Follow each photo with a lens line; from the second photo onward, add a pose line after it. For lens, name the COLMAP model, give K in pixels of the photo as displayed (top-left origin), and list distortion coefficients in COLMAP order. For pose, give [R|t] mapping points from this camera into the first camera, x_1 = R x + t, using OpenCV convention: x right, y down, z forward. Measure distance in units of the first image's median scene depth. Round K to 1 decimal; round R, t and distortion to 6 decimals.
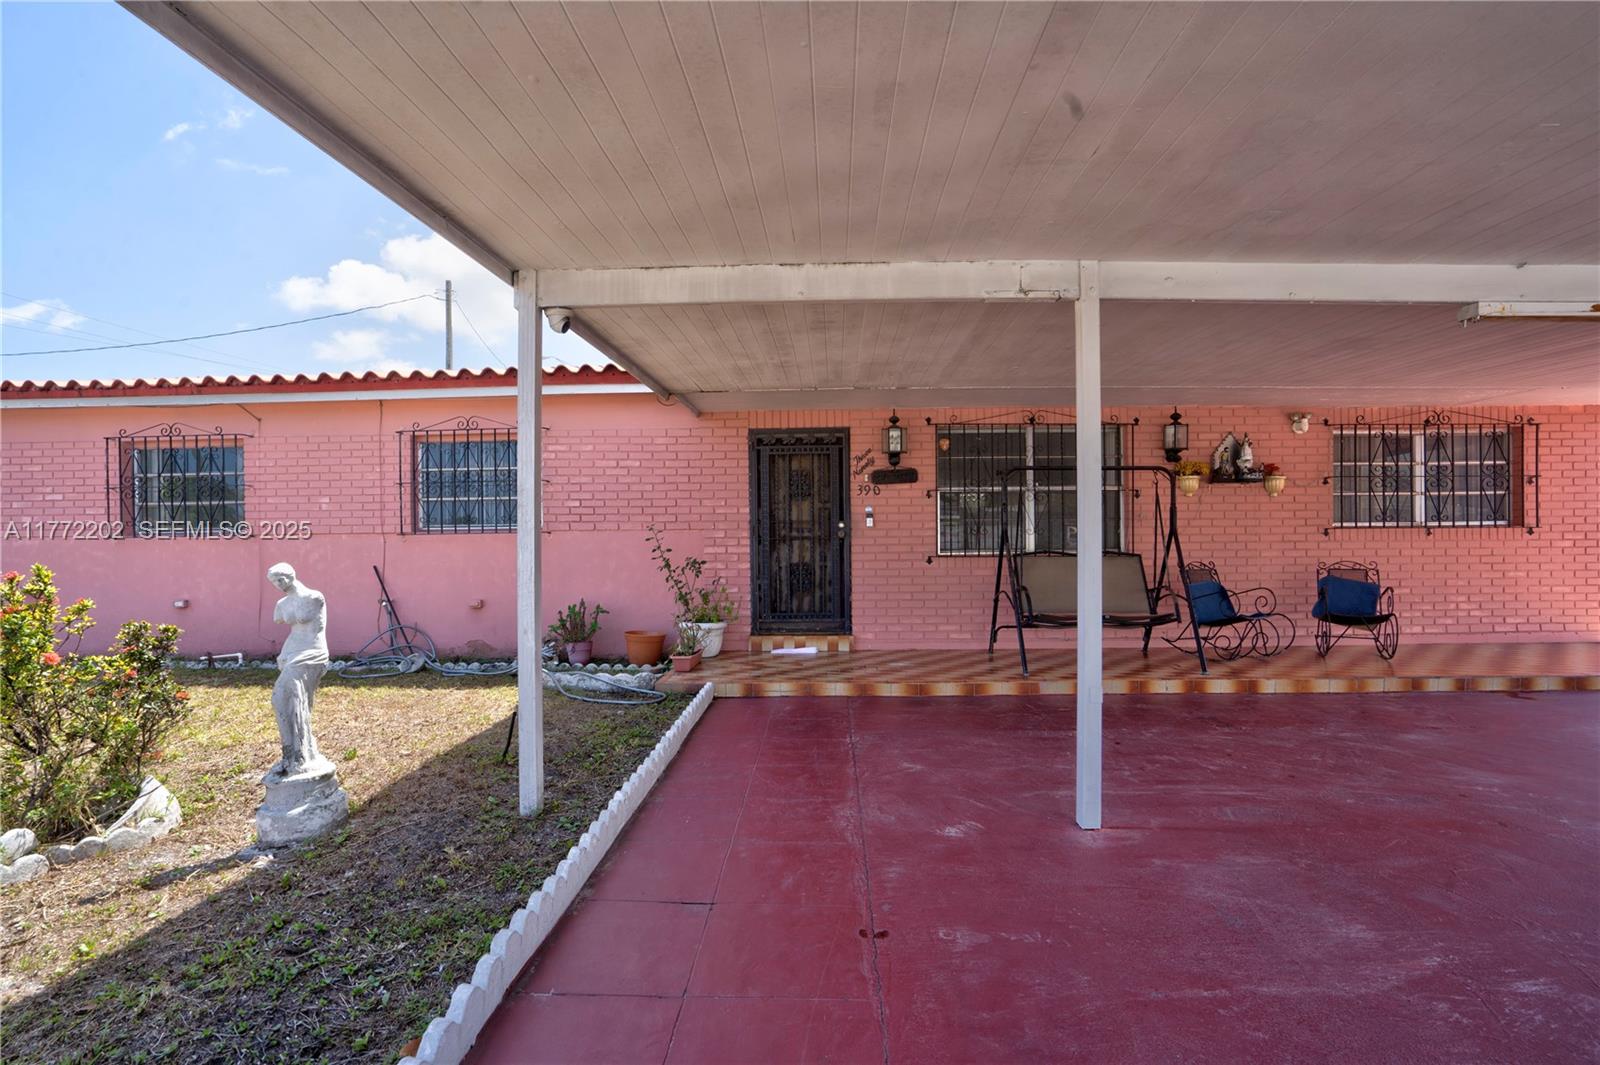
lens RADIAL K [[739.0, 0, 810.7], [0, 739.0, 546.8], [0, 0, 1]] dist [-0.000784, 0.000300]
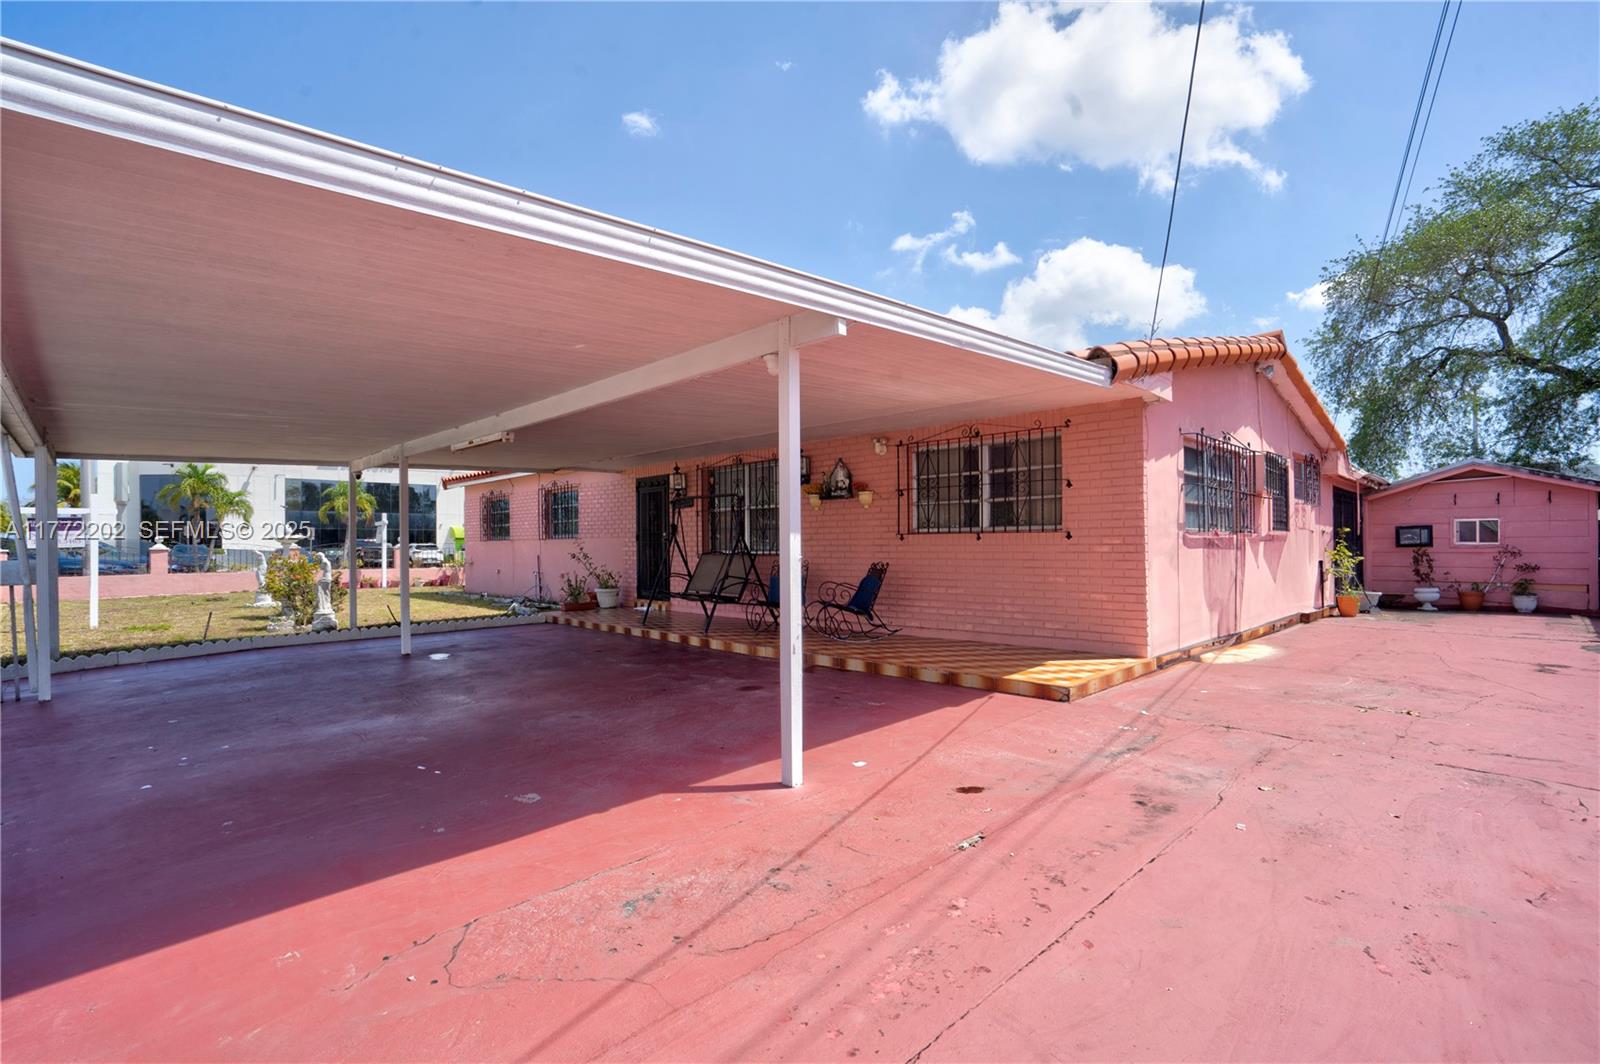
lens RADIAL K [[722.5, 0, 847.3], [0, 722.5, 537.9], [0, 0, 1]] dist [-0.000628, 0.000233]
pose [[0.734259, -0.004177, -0.678857, 1.405711], [0.000616, 0.999985, -0.005486, -0.013048], [0.678869, 0.003610, 0.734250, 0.102831]]
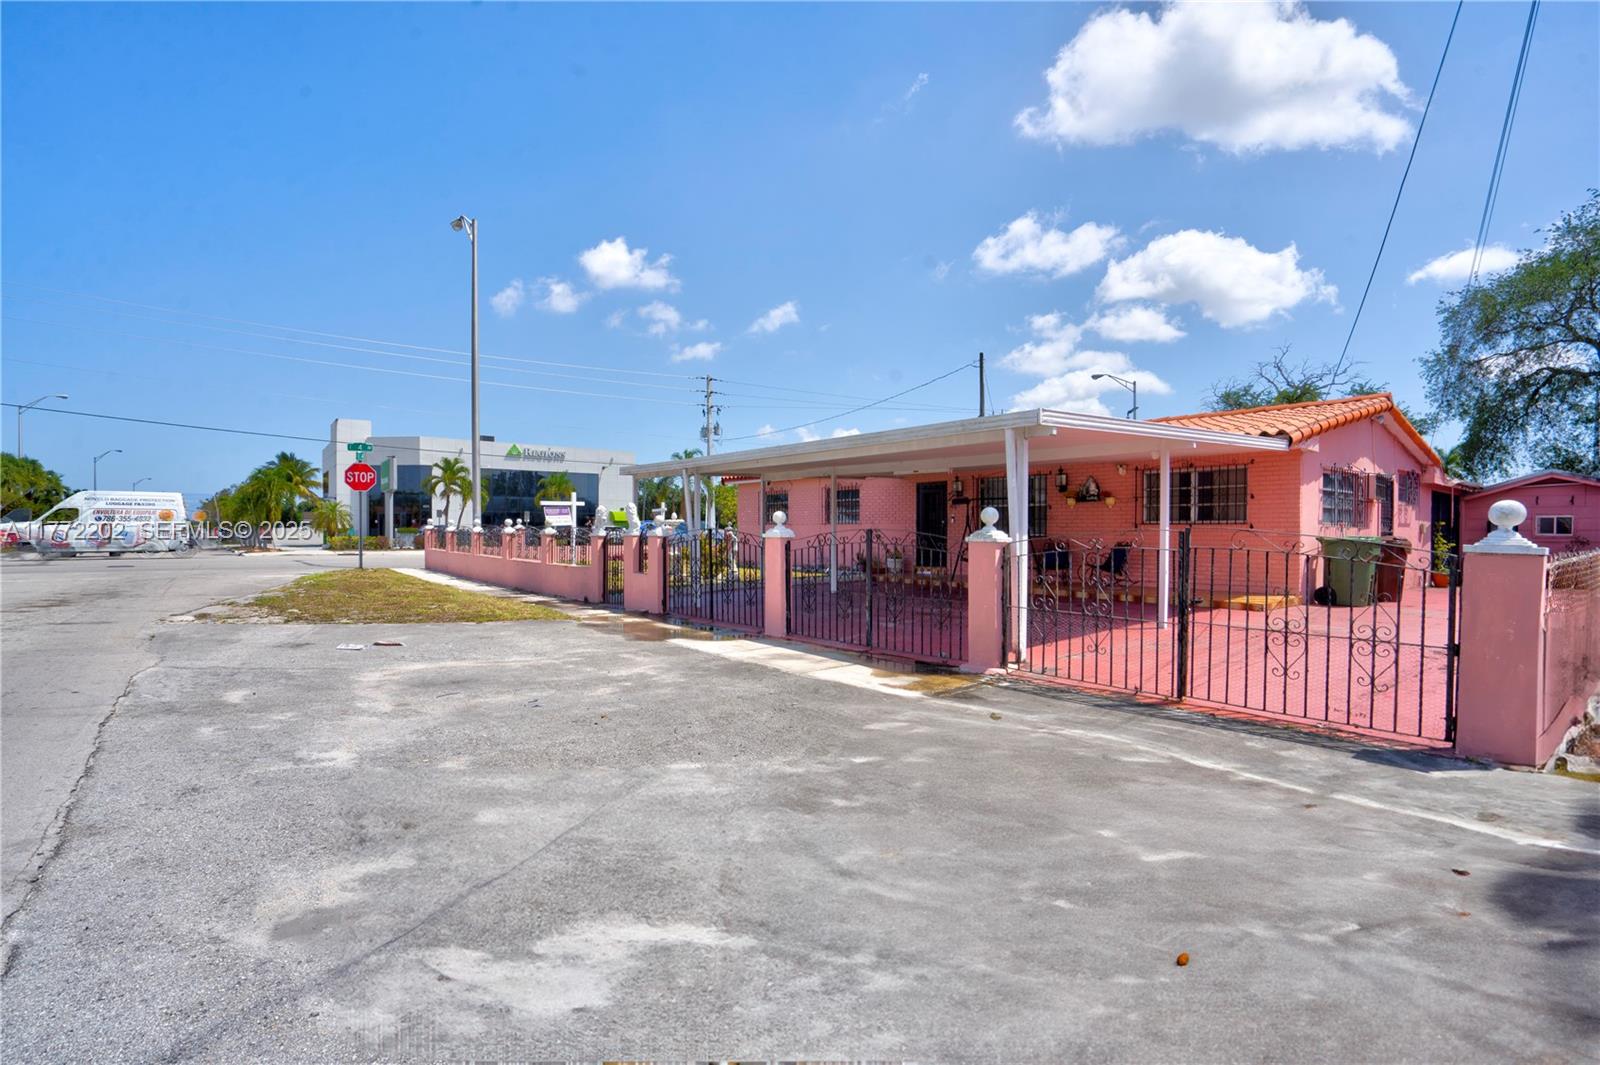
lens RADIAL K [[736.0, 0, 846.8], [0, 736.0, 537.8], [0, 0, 1]] dist [0.000967, 0.000453]
pose [[0.657507, 0.019205, -0.753204, 1.635014], [-0.011459, 0.999814, 0.015491, -0.010822], [0.753361, -0.001555, 0.657605, -0.812882]]
